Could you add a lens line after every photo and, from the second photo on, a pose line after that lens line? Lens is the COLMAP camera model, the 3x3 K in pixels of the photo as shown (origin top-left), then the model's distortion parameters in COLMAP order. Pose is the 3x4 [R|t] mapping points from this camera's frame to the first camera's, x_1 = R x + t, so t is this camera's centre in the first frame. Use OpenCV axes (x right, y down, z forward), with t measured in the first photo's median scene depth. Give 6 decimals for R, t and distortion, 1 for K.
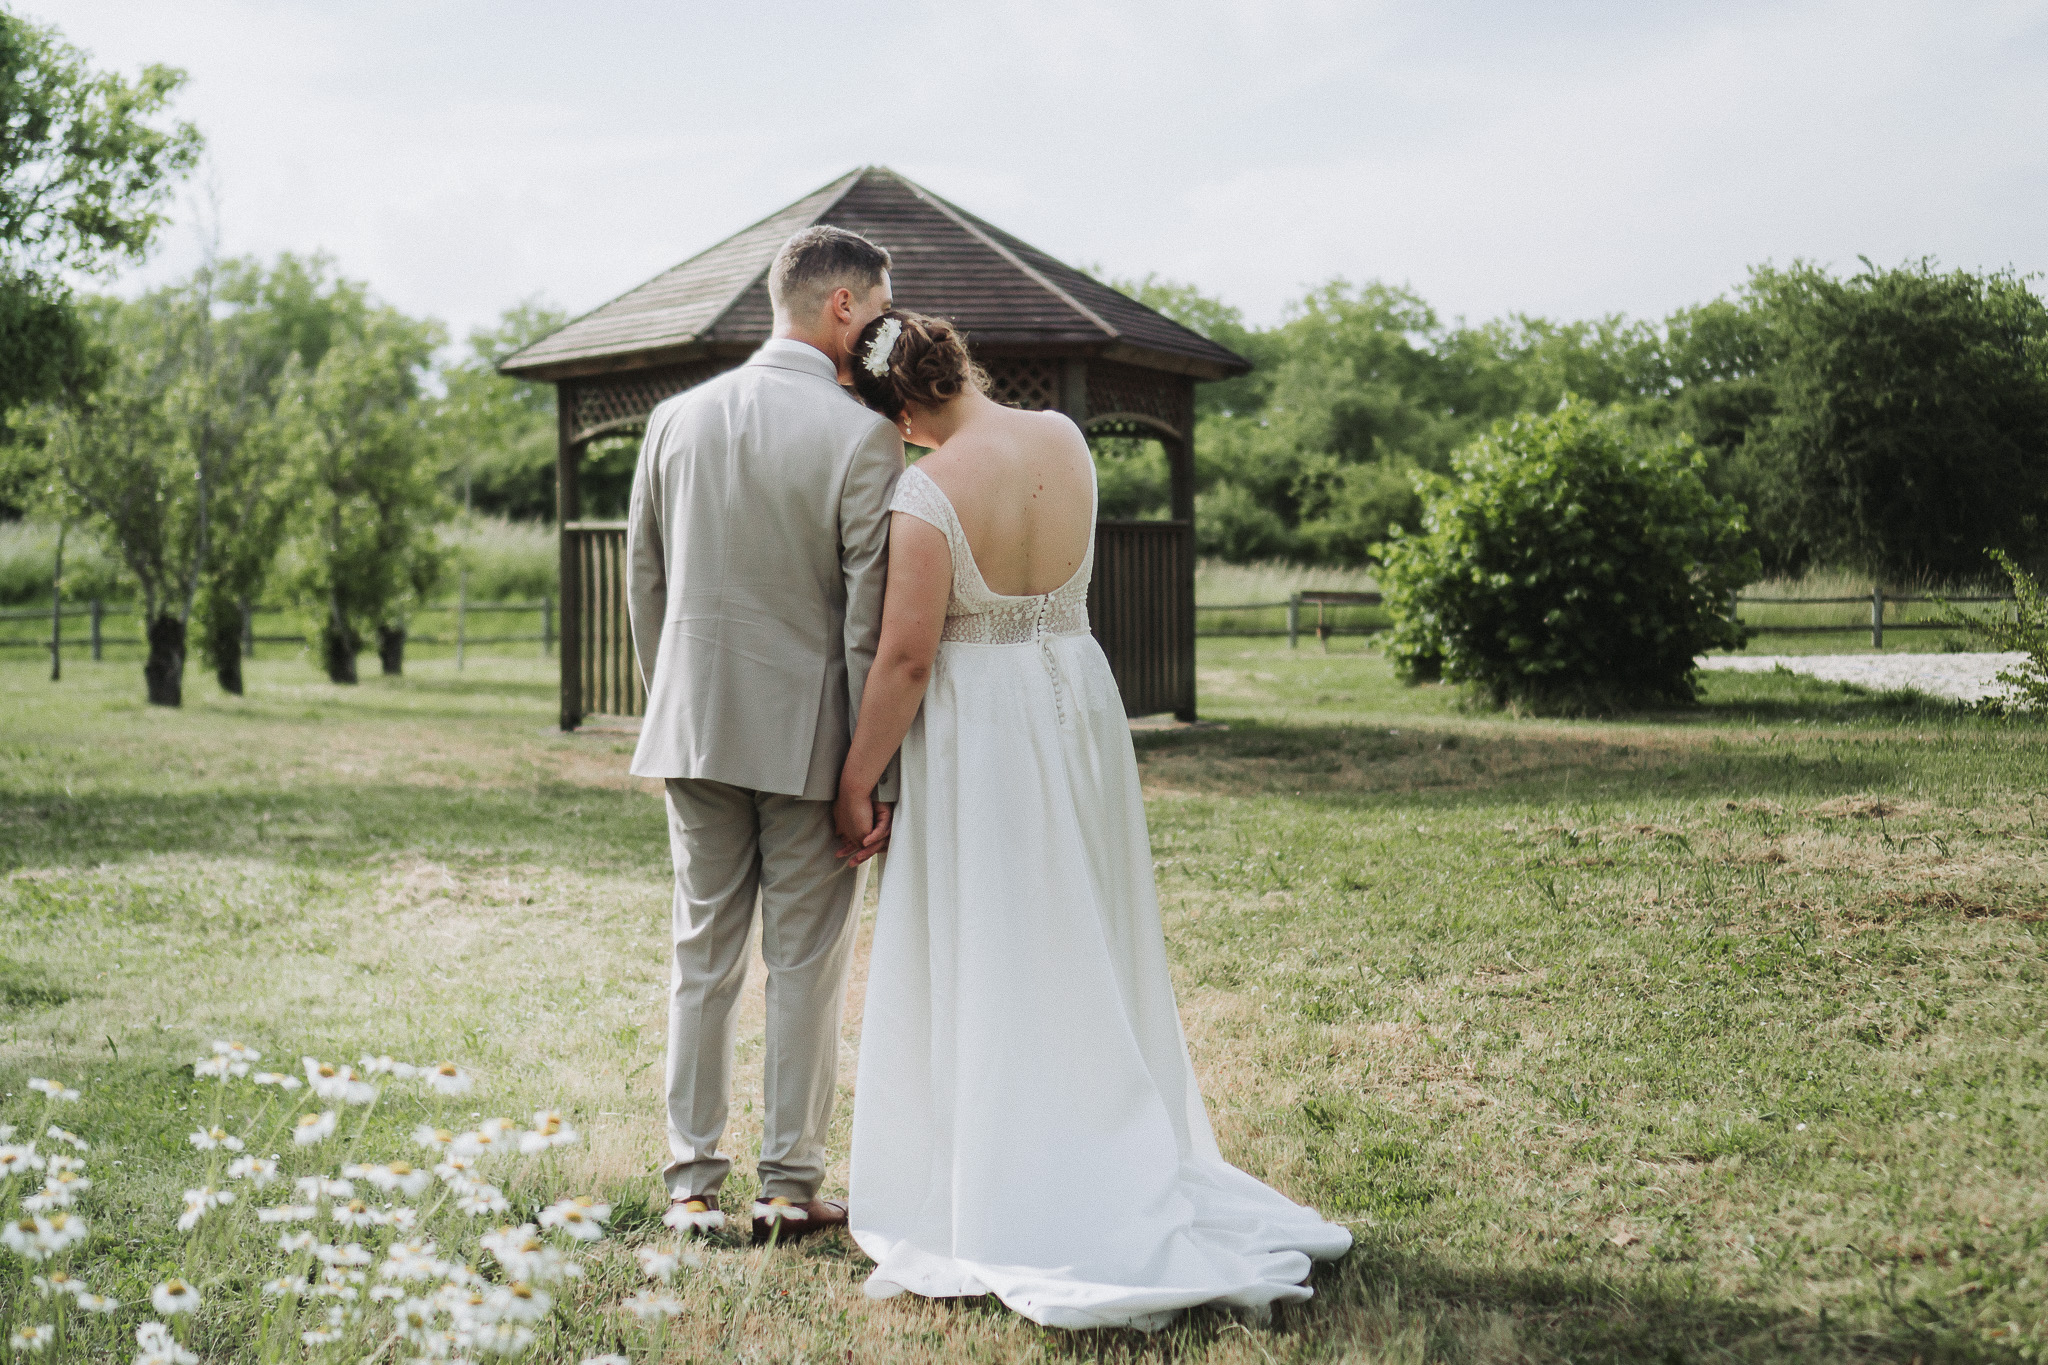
lens RADIAL K [[3144.9, 0, 1024.0], [0, 3144.9, 682.5], [0, 0, 1]] dist [-0.052746, -0.009835]
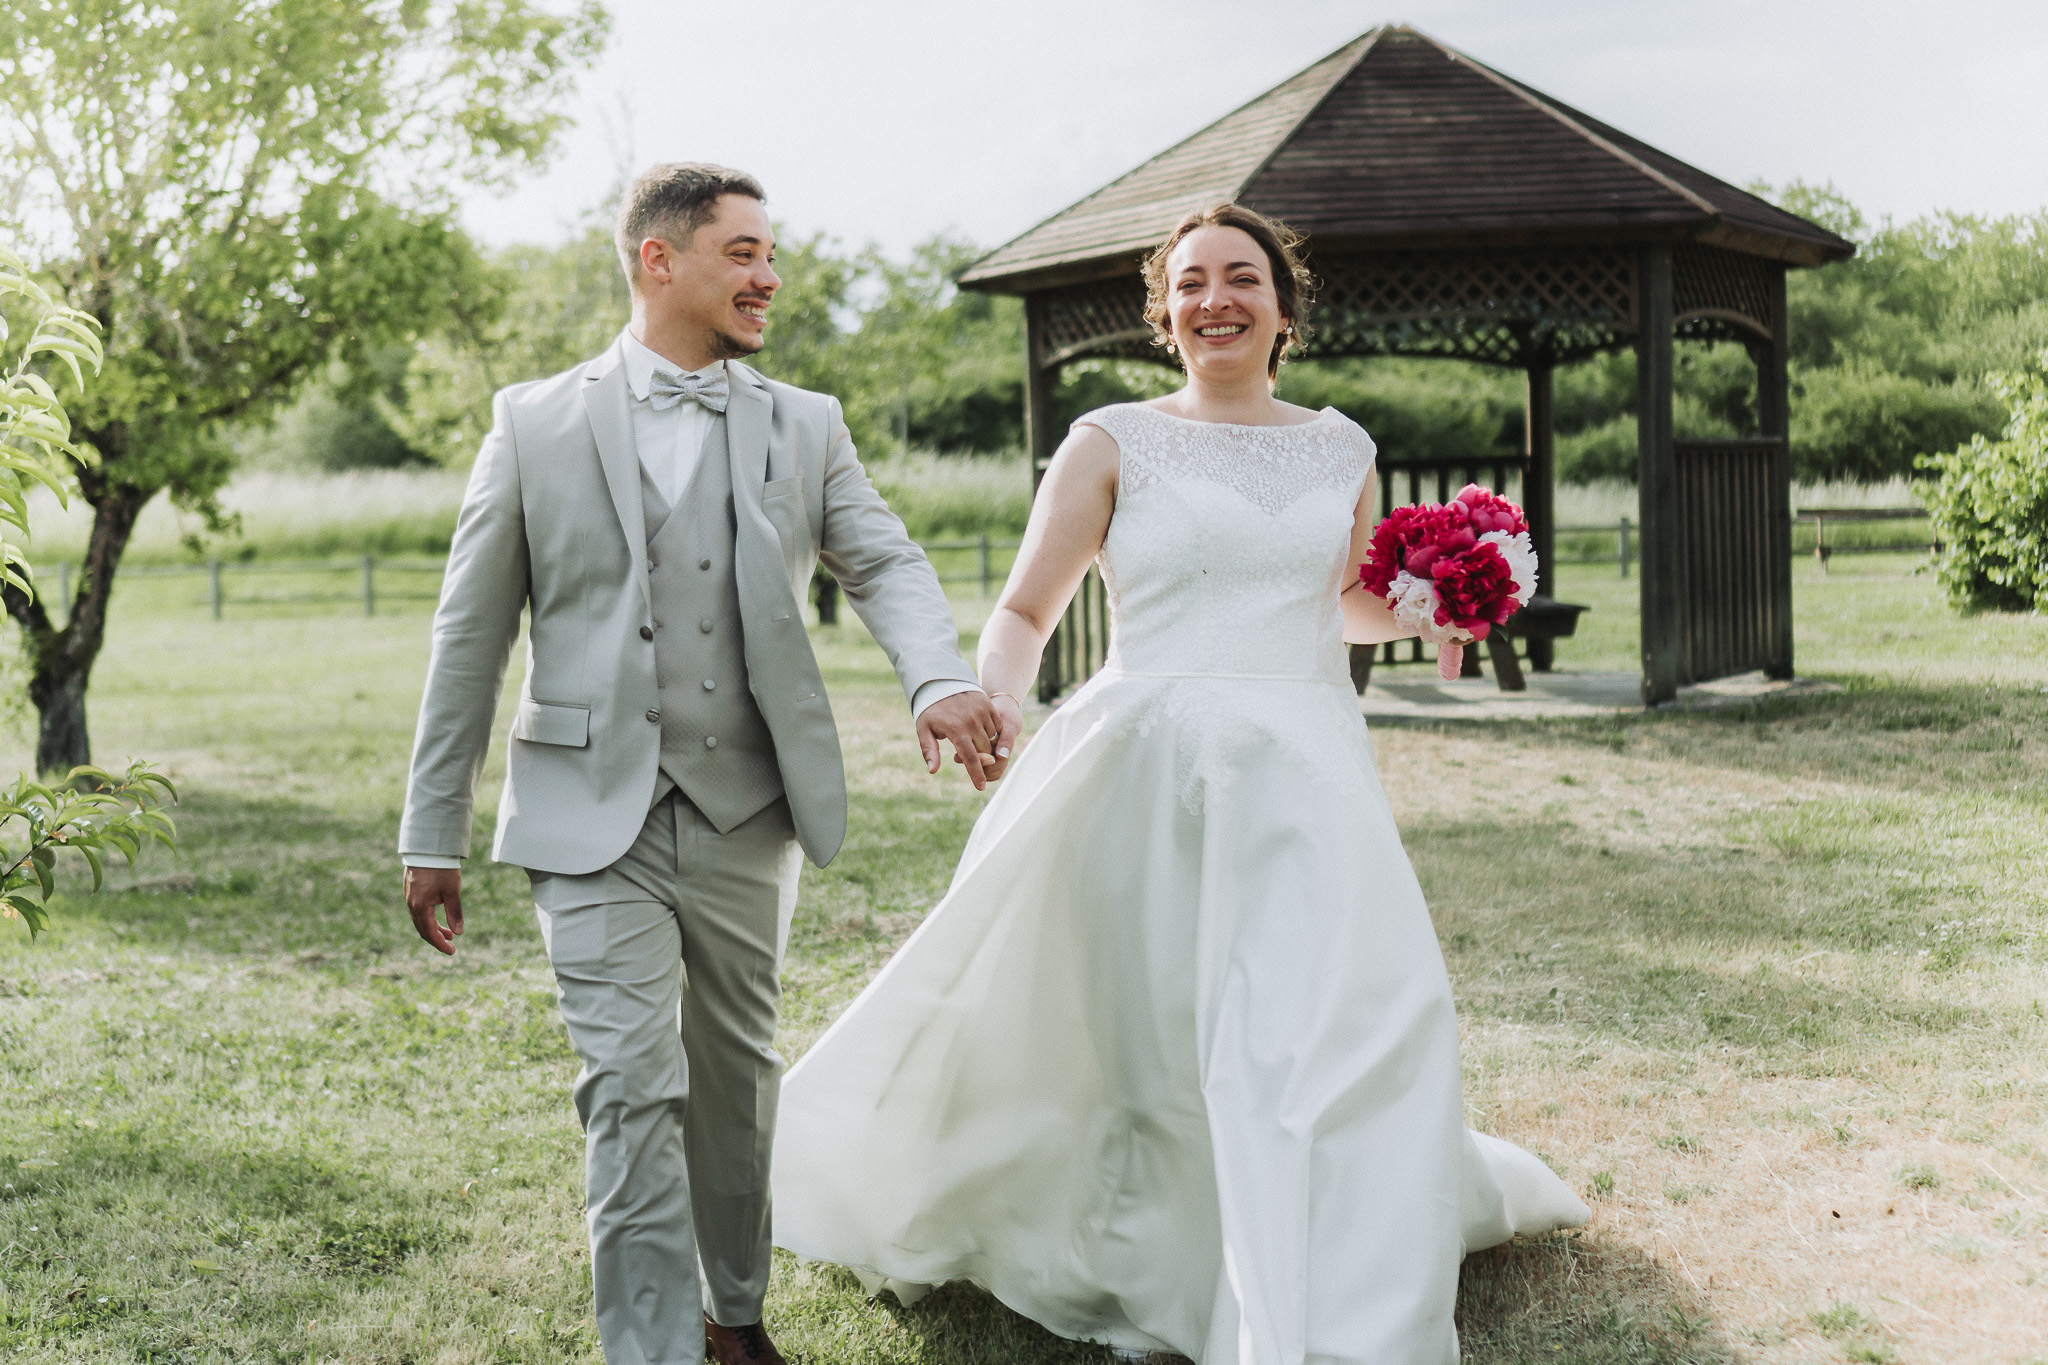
lens RADIAL K [[3144.9, 0, 1024.0], [0, 3144.9, 682.5], [0, 0, 1]] dist [-0.052746, -0.009835]
pose [[0.990948, -0.019344, -0.132845, -0.038896], [0.022550, 0.999489, 0.022673, -0.010450], [0.132339, -0.025464, 0.990877, 0.157577]]
